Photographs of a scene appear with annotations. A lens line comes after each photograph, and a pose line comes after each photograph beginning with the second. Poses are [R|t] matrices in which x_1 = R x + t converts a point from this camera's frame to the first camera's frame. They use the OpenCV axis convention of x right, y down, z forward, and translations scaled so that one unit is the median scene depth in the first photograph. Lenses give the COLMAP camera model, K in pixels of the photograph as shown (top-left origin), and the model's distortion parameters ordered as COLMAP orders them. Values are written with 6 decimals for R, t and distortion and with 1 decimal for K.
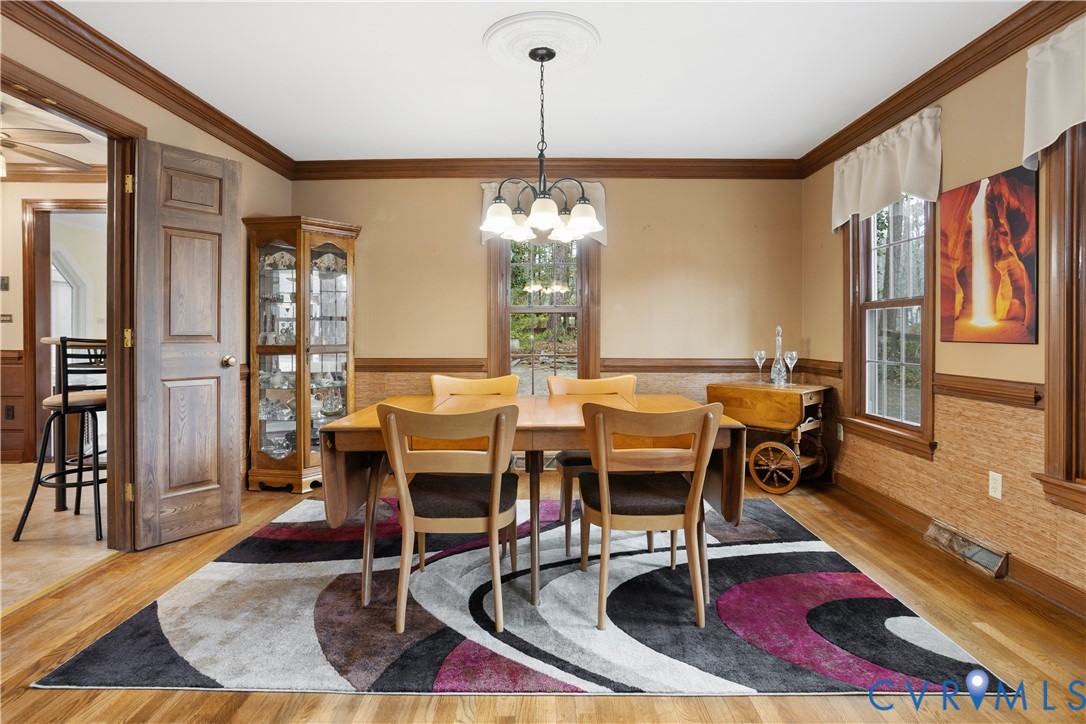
lens RADIAL K [[535.7, 0, 566.3], [0, 535.7, 335.7], [0, 0, 1]] dist [-0.041003, 0.024242]
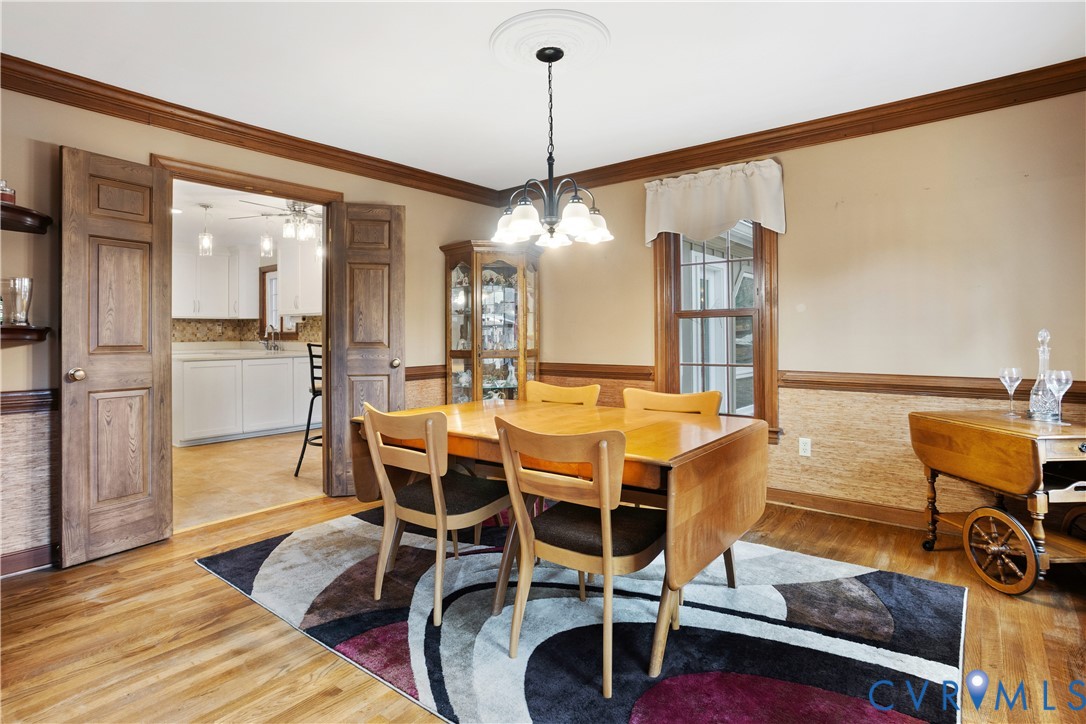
lens RADIAL K [[558.9, 0, 548.4], [0, 558.9, 333.0], [0, 0, 1]] dist [-0.028431, 0.012626]
pose [[0.783104, -0.006840, -0.621853, 0.494114], [-0.000420, 0.999933, -0.011527, -0.008241], [0.621890, 0.009288, 0.783049, 0.178091]]
